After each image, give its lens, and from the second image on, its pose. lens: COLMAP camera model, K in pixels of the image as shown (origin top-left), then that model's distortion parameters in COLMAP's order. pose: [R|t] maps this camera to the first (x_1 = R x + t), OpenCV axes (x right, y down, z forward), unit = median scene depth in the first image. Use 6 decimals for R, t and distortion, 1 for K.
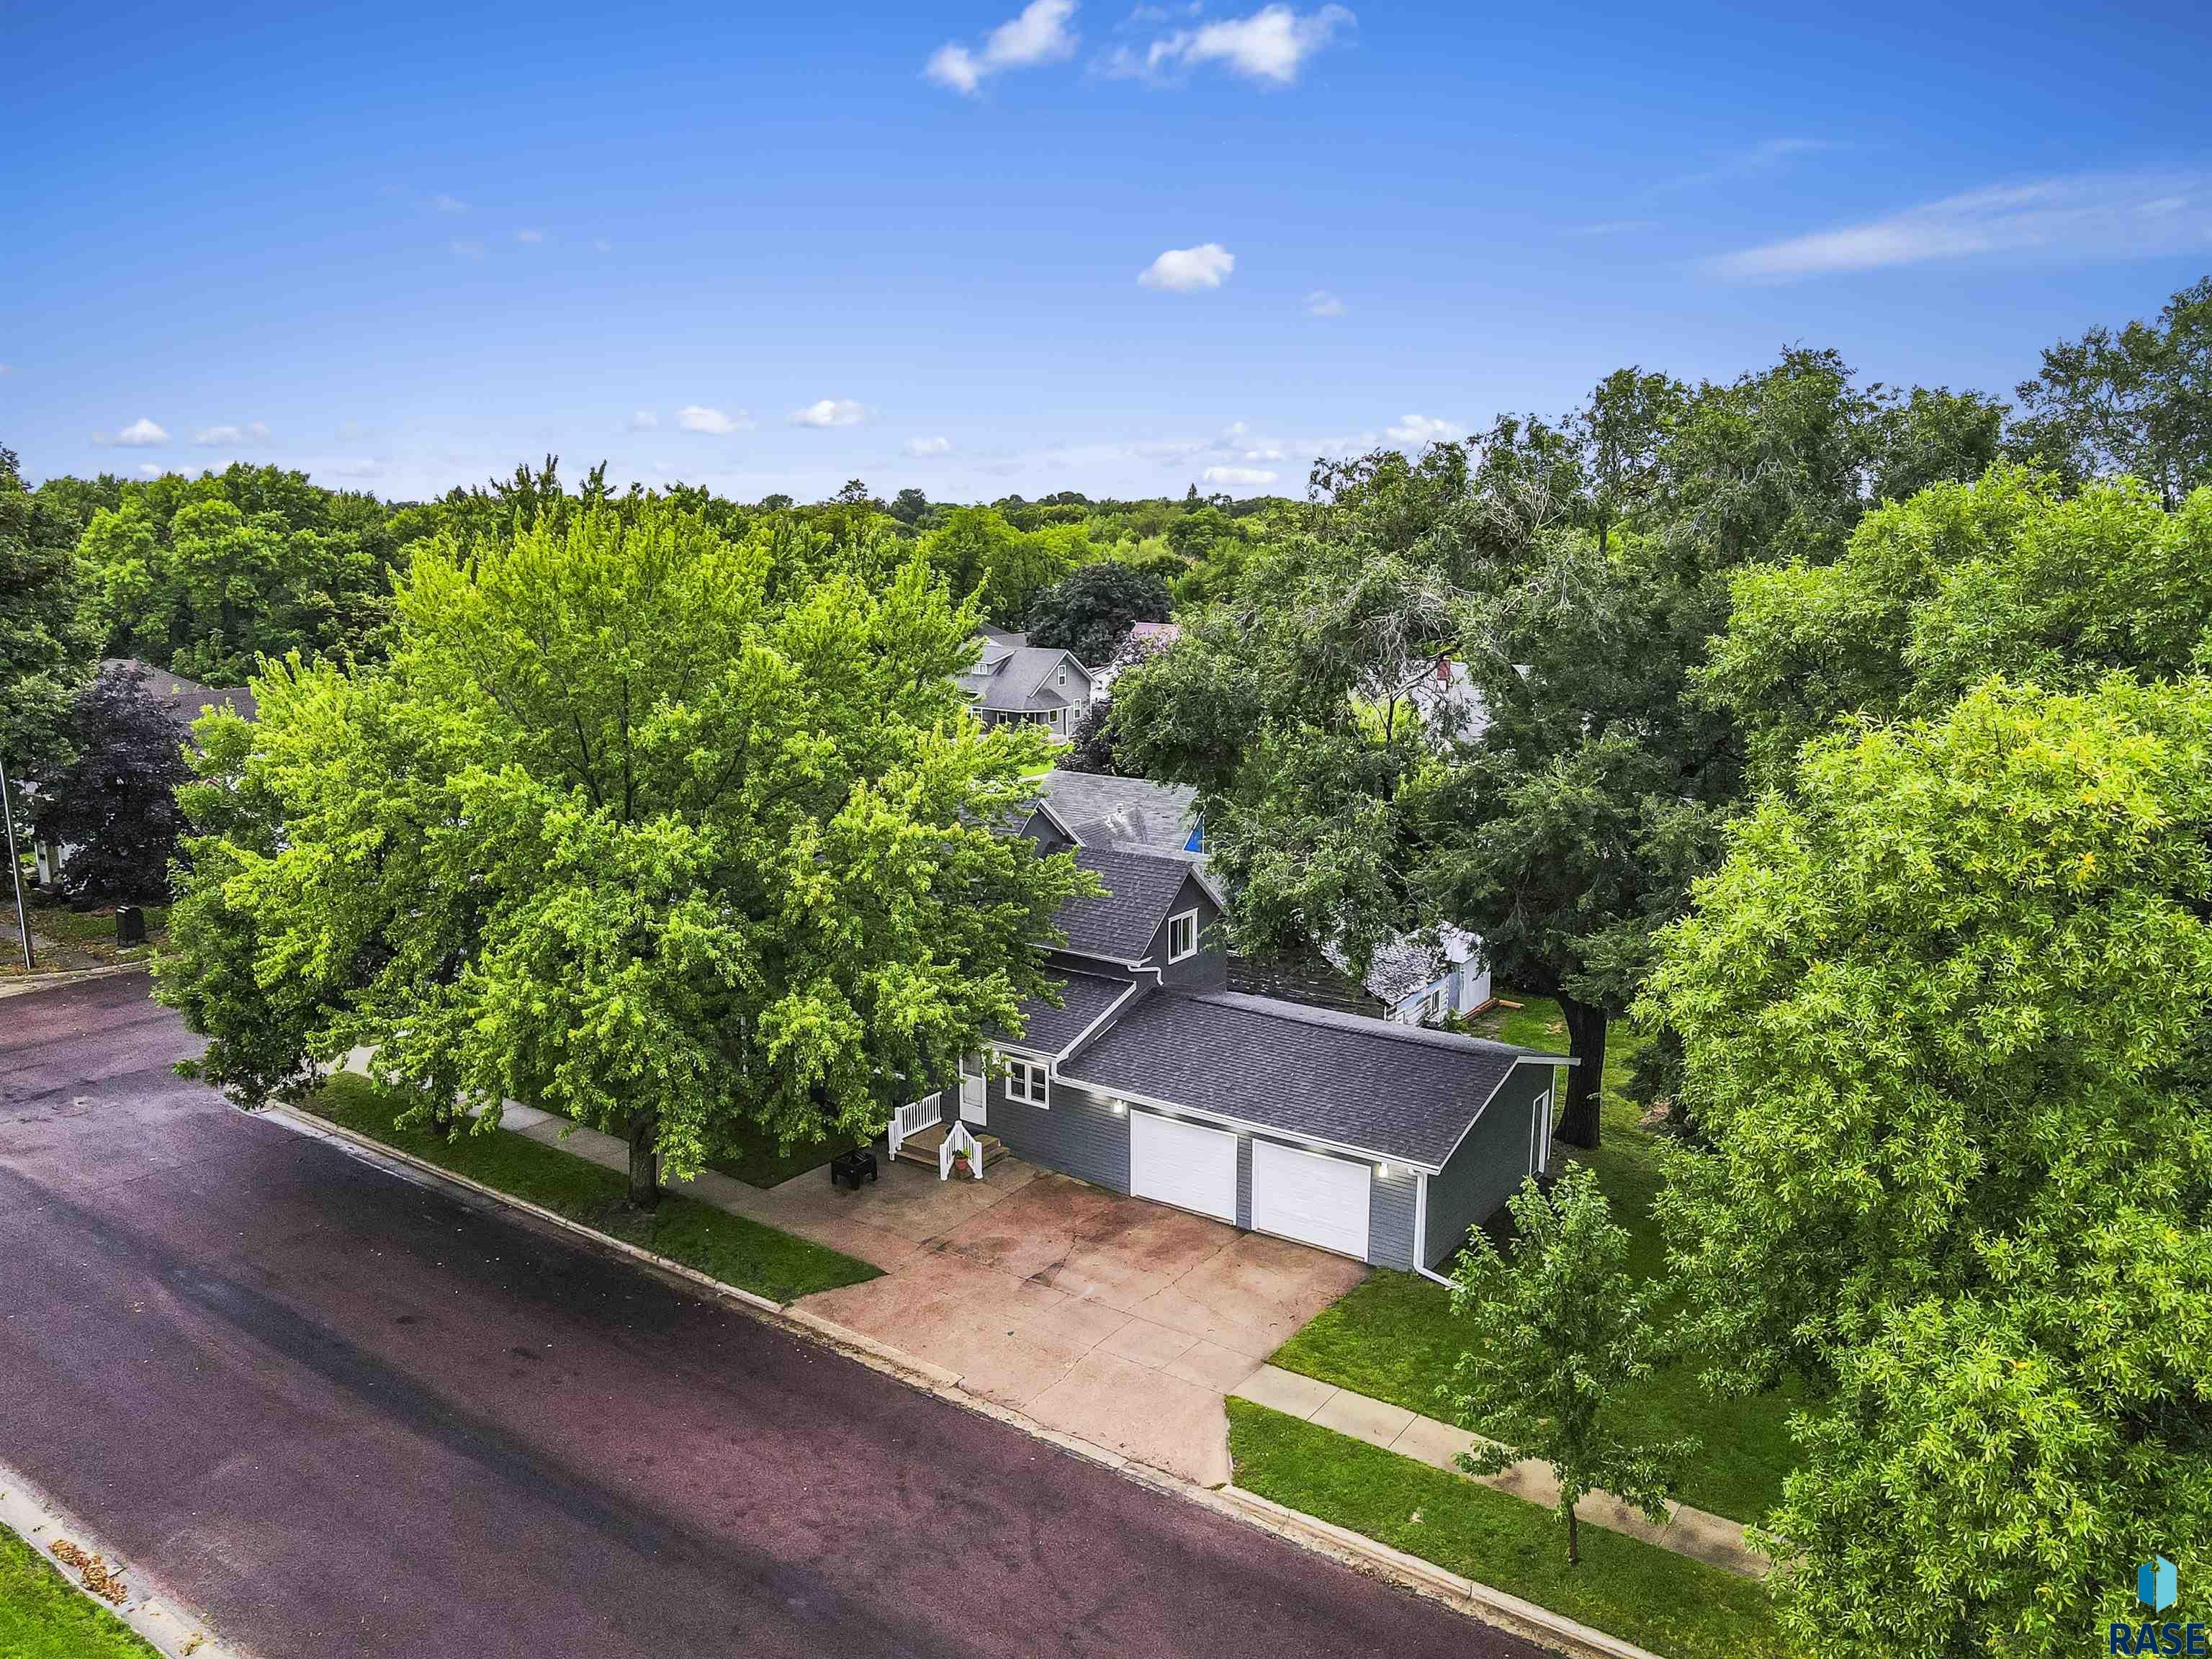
lens RADIAL K [[1690.8, 0, 1106.7], [0, 1690.8, 822.7], [0, 0, 1]] dist [0.015360, 0.002691]
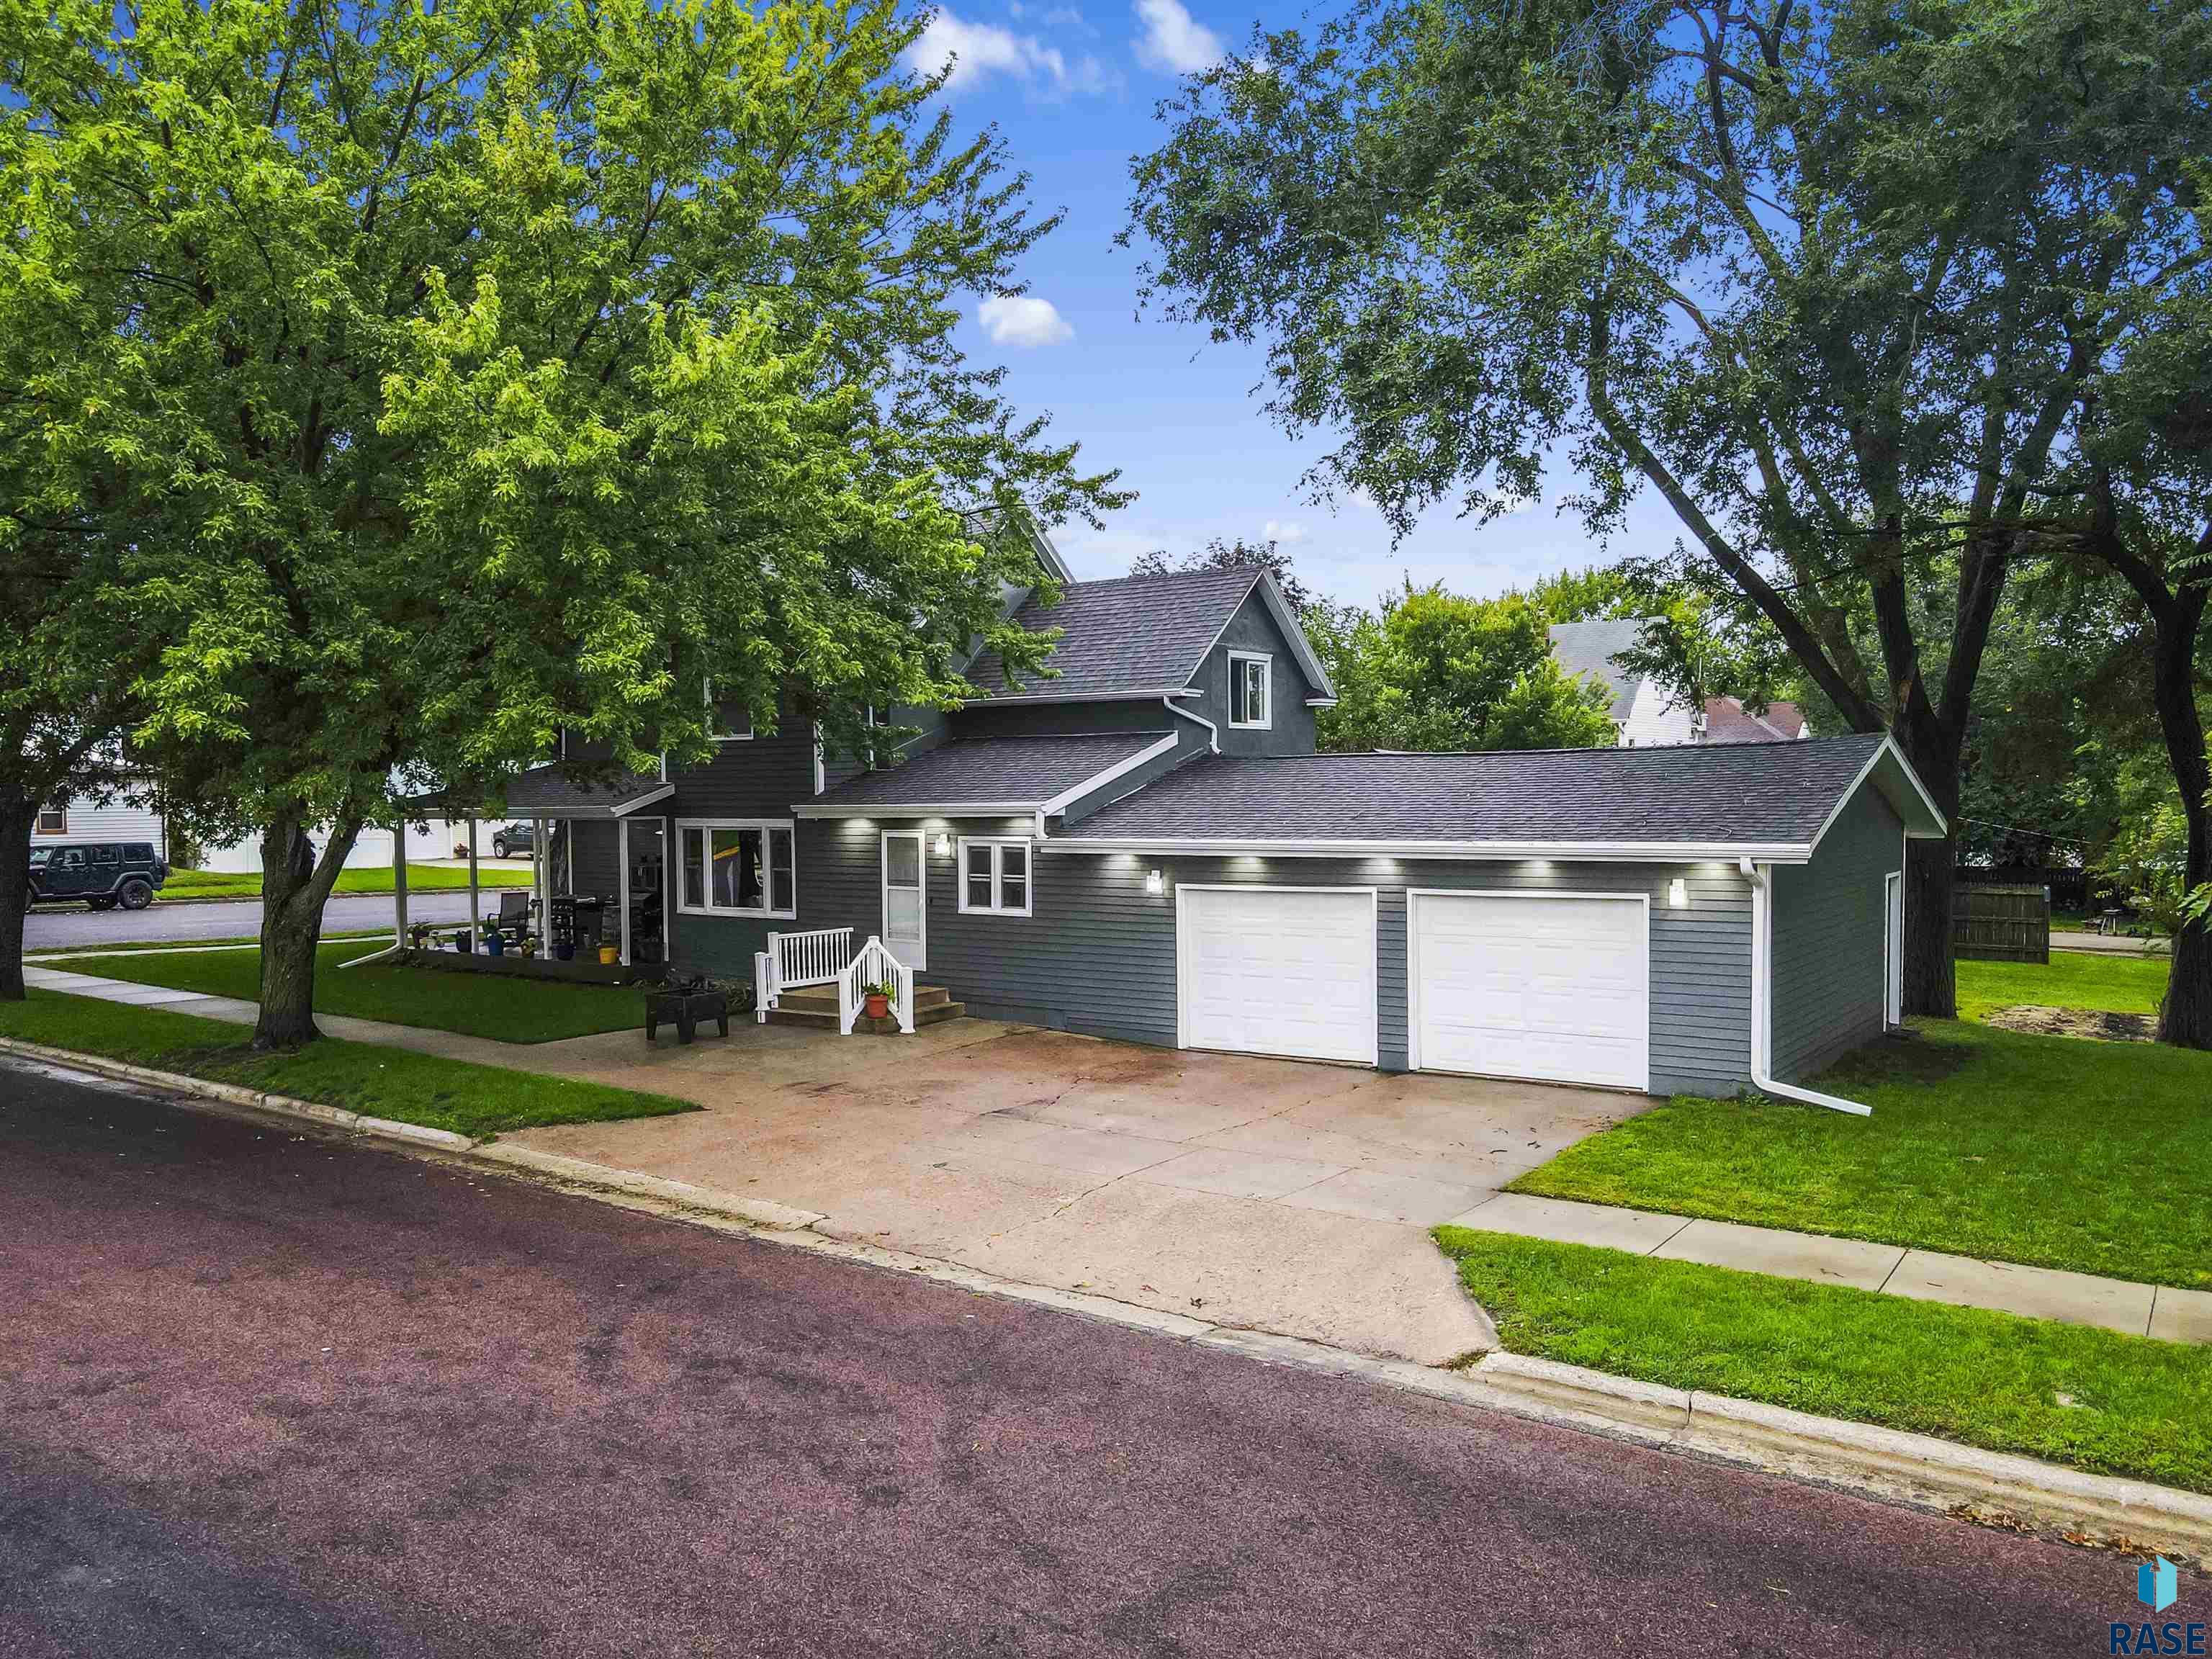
lens RADIAL K [[1690.8, 0, 1110.1], [0, 1690.8, 828.6], [0, 0, 1]] dist [0.015360, 0.002691]
pose [[0.999976, -0.006795, 0.001644, -0.009519], [0.006973, 0.986526, -0.163457, 0.270533], [-0.000511, 0.163465, 0.986549, 0.493719]]
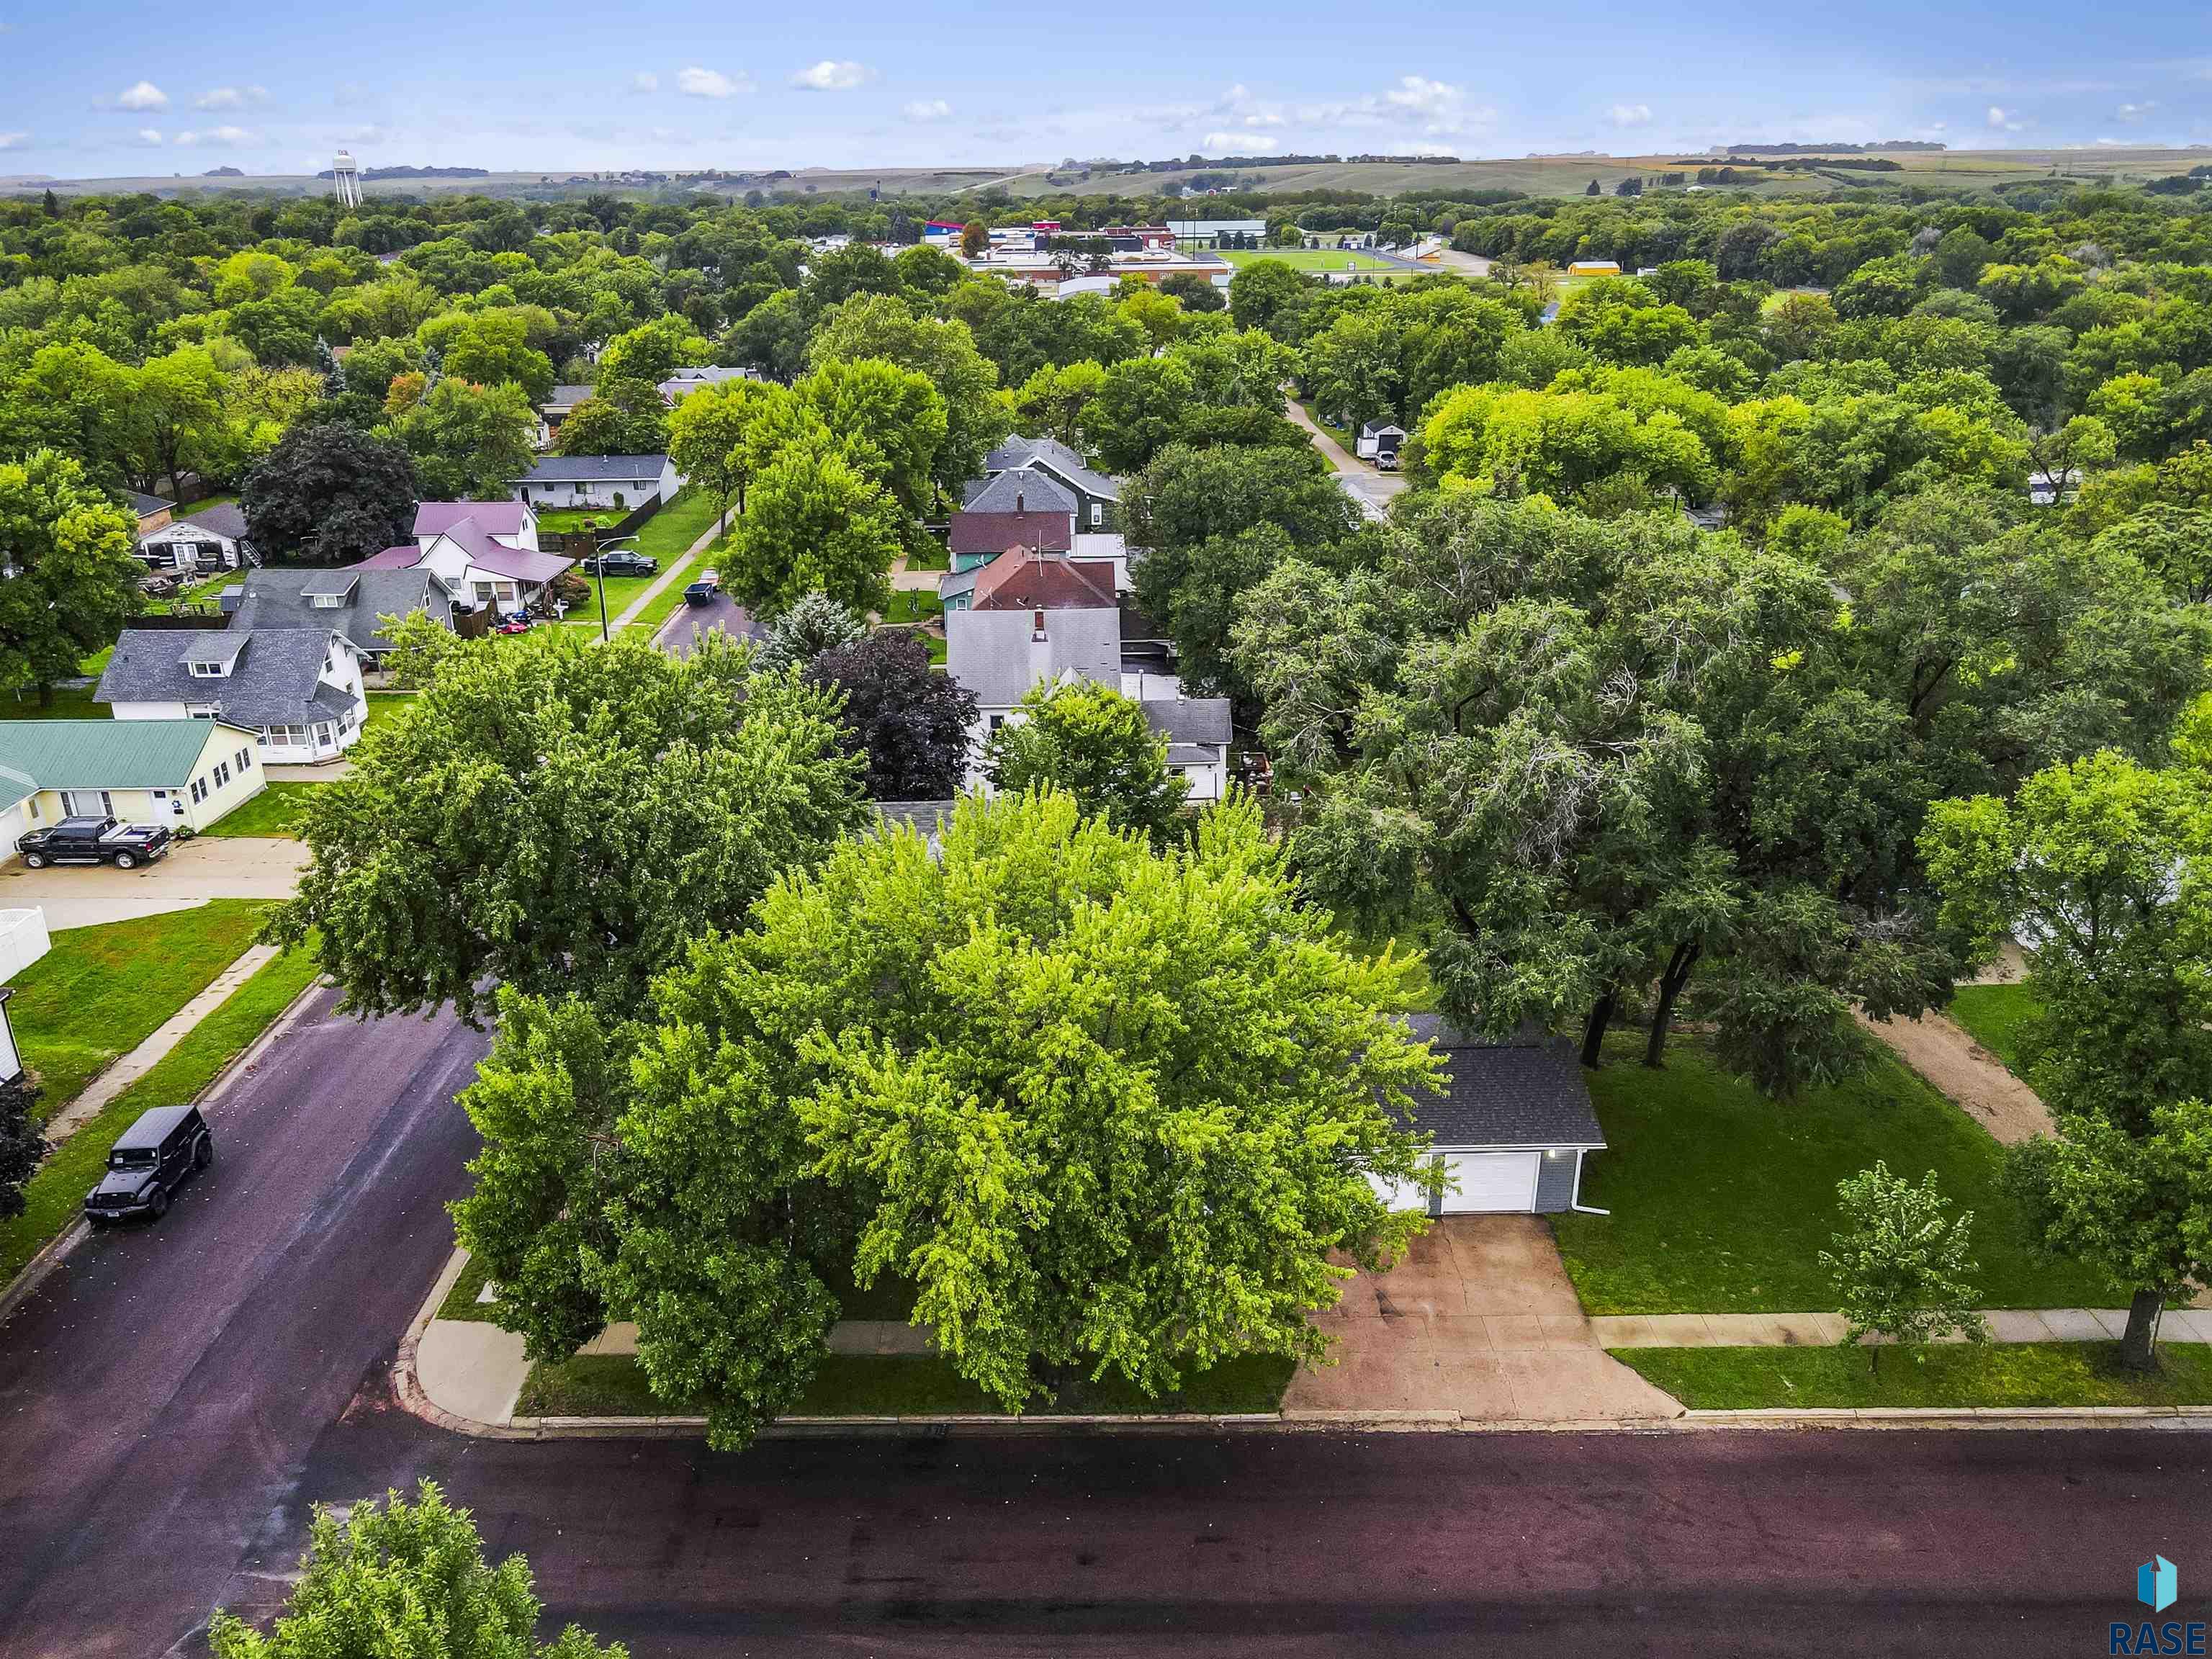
lens RADIAL K [[1690.8, 0, 1104.5], [0, 1690.8, 837.8], [0, 0, 1]] dist [0.015360, 0.002691]
pose [[0.803453, -0.233930, 0.547484, -0.876078], [0.120182, 0.964369, 0.235686, -0.442706], [-0.583111, -0.123565, 0.802940, 0.097529]]
